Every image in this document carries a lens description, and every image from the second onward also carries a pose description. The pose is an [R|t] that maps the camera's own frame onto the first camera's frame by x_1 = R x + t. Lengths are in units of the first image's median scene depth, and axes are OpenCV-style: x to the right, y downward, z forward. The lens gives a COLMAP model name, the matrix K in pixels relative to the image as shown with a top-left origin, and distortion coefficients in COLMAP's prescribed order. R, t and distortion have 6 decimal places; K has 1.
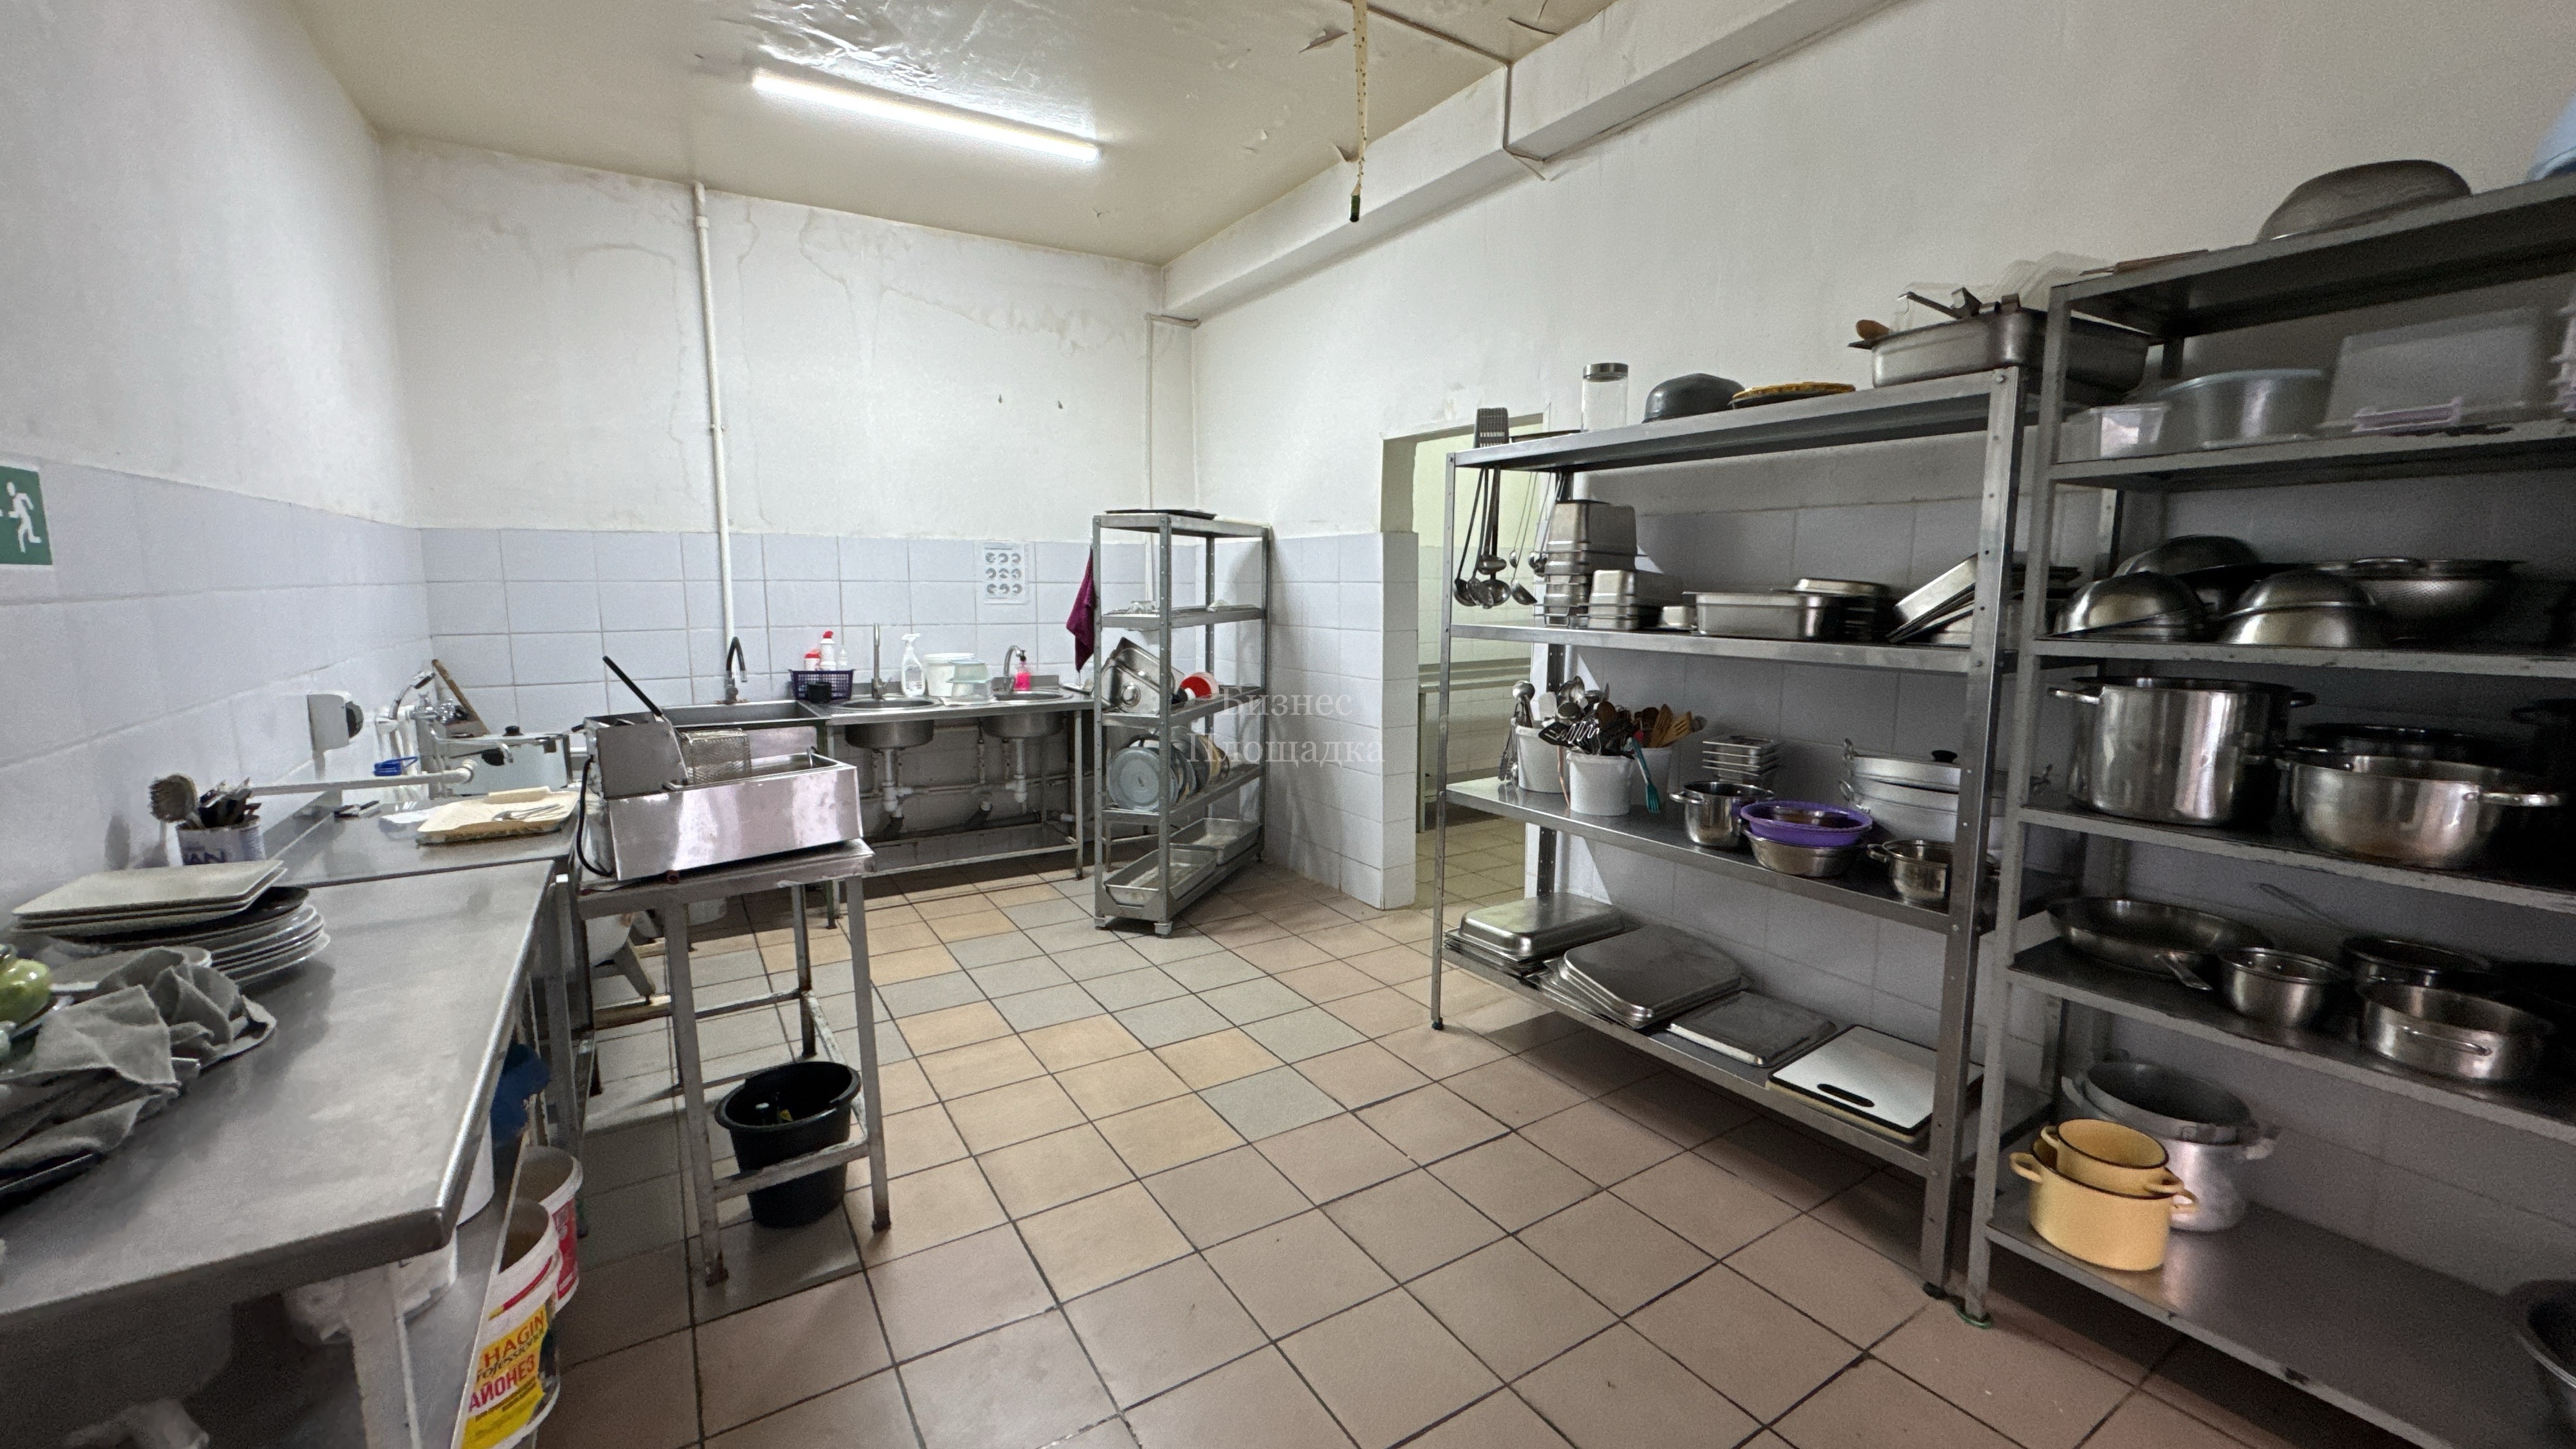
lens RADIAL K [[1025.9, 0, 1291.8], [0, 1025.9, 720.6], [0, 0, 1]] dist [-0.004039, 0.000391]
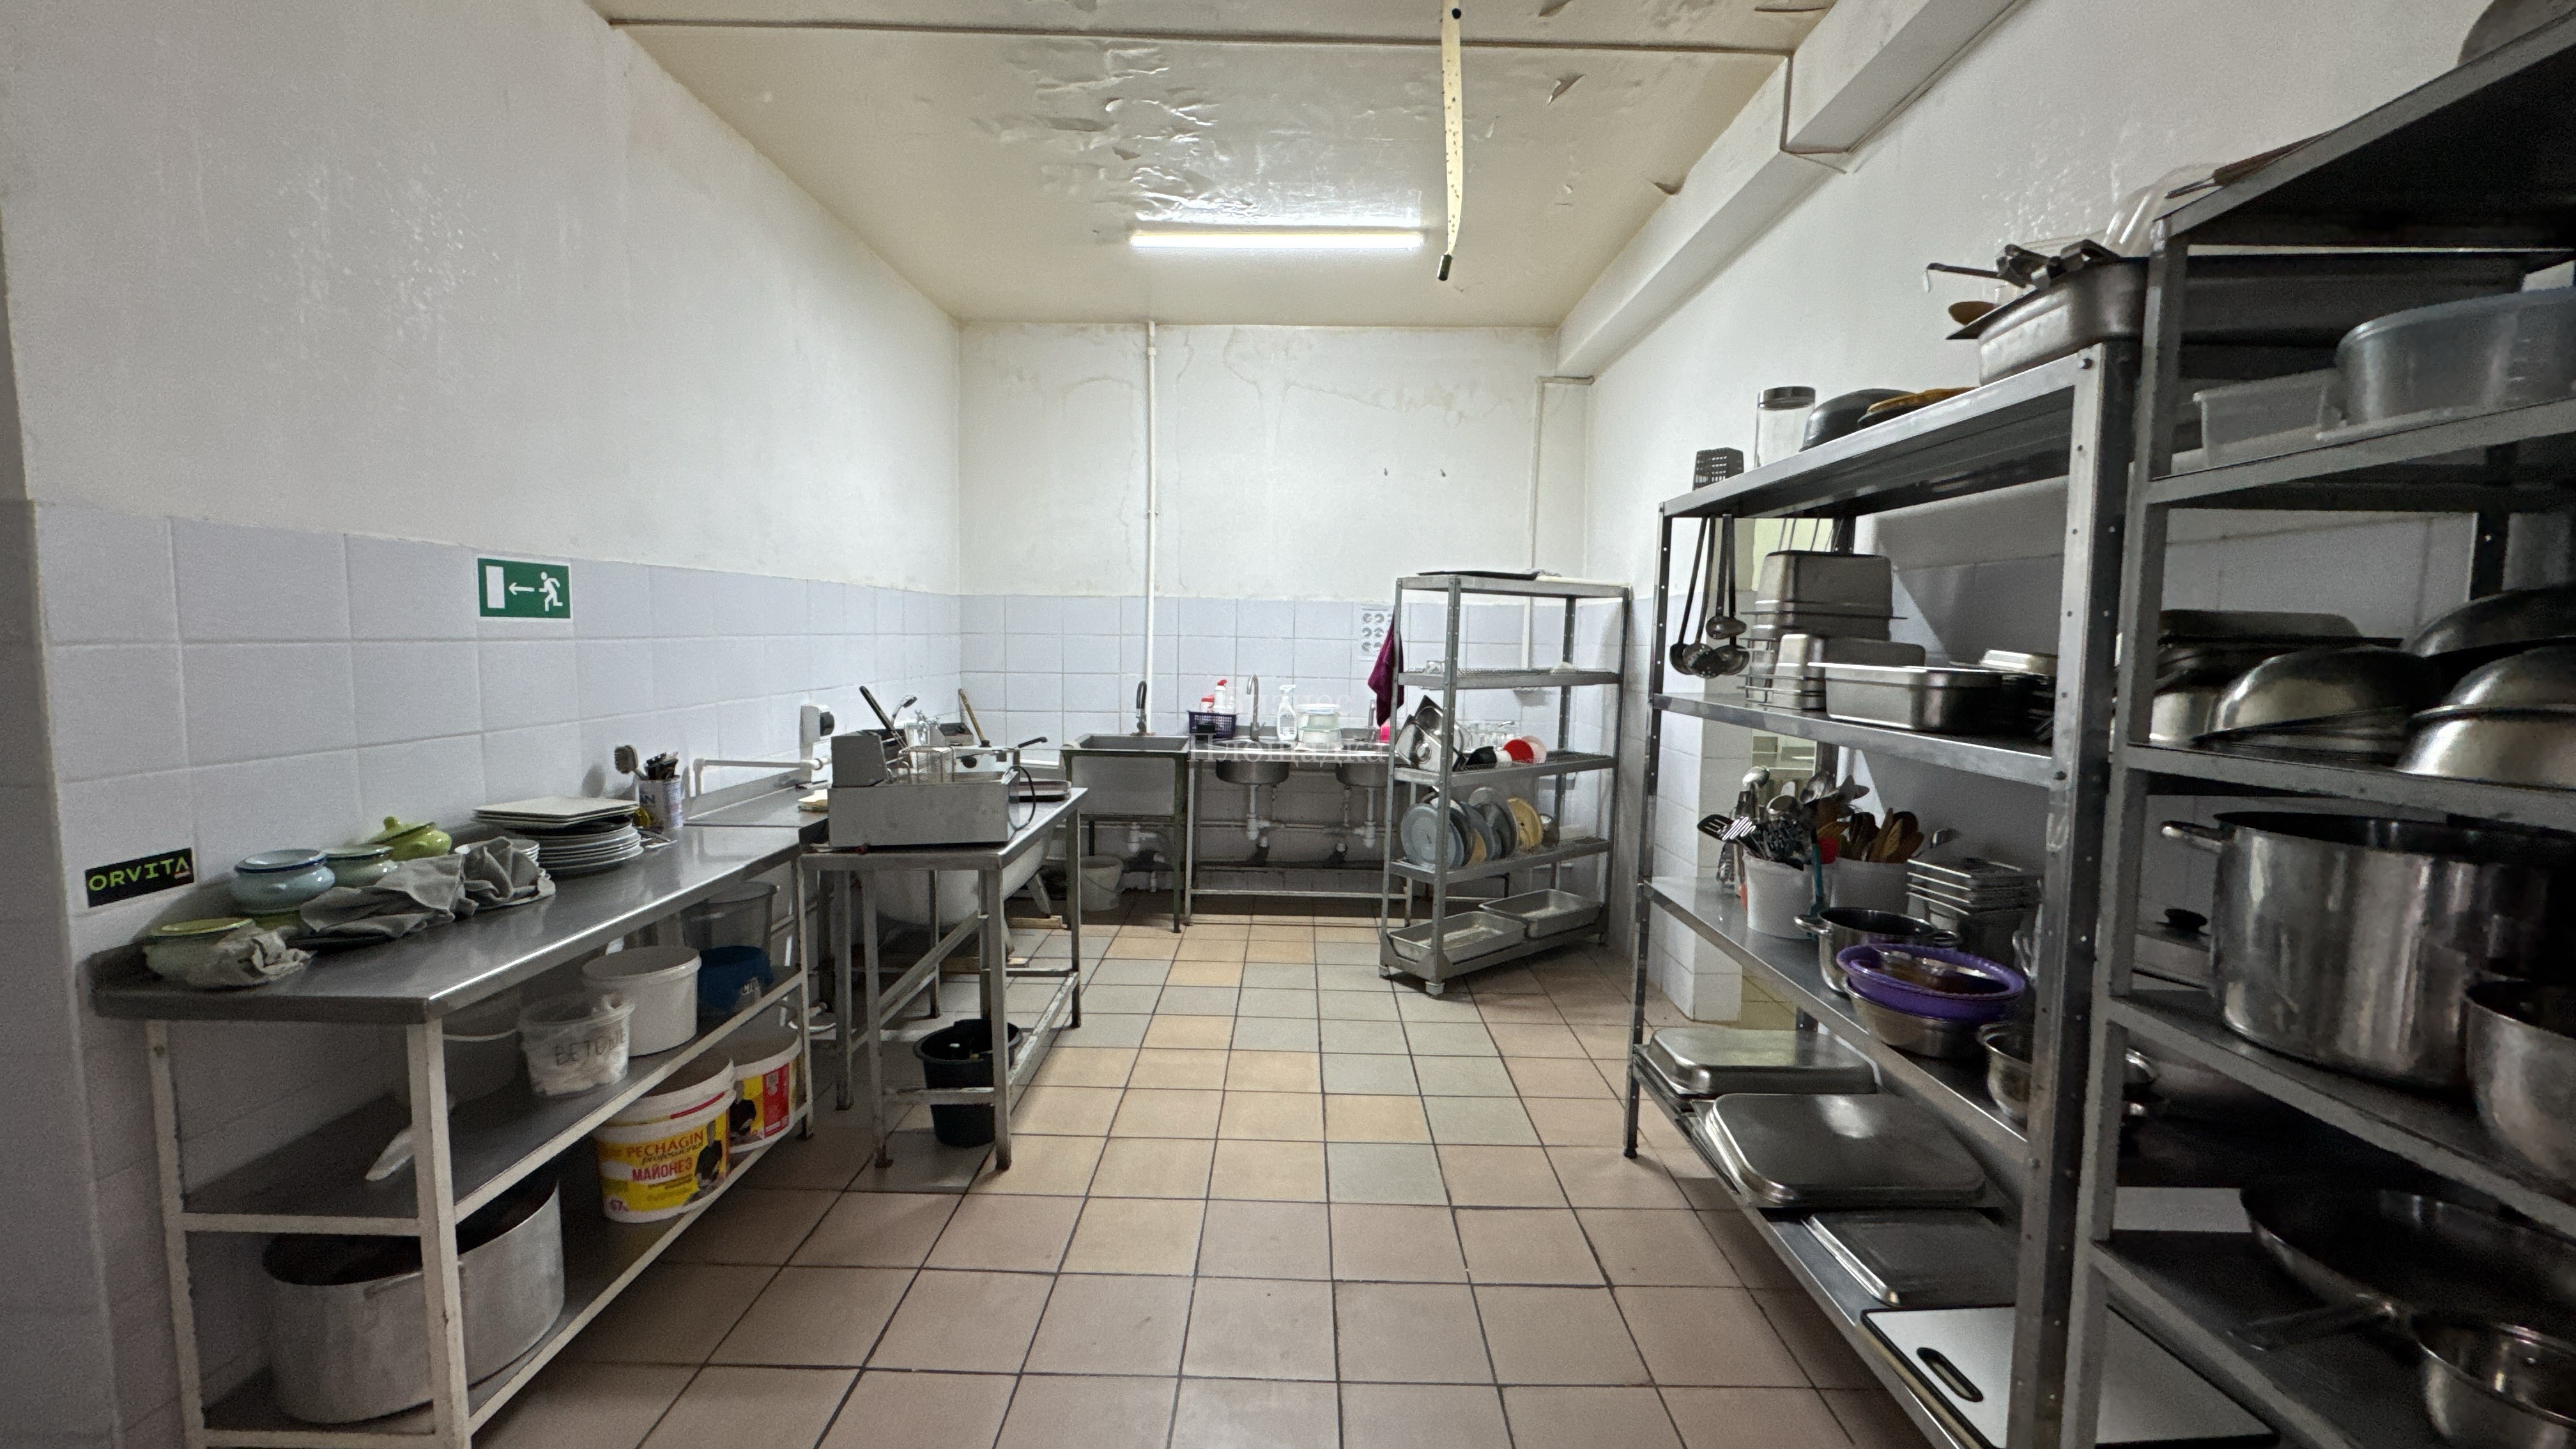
lens RADIAL K [[1025.9, 0, 1291.8], [0, 1025.9, 720.6], [0, 0, 1]] dist [-0.004039, 0.000391]
pose [[0.840906, 0.057744, -0.538092, 0.288973], [-0.089283, 0.995469, -0.032701, -0.011532], [0.533766, 0.075541, 0.842252, 0.072229]]
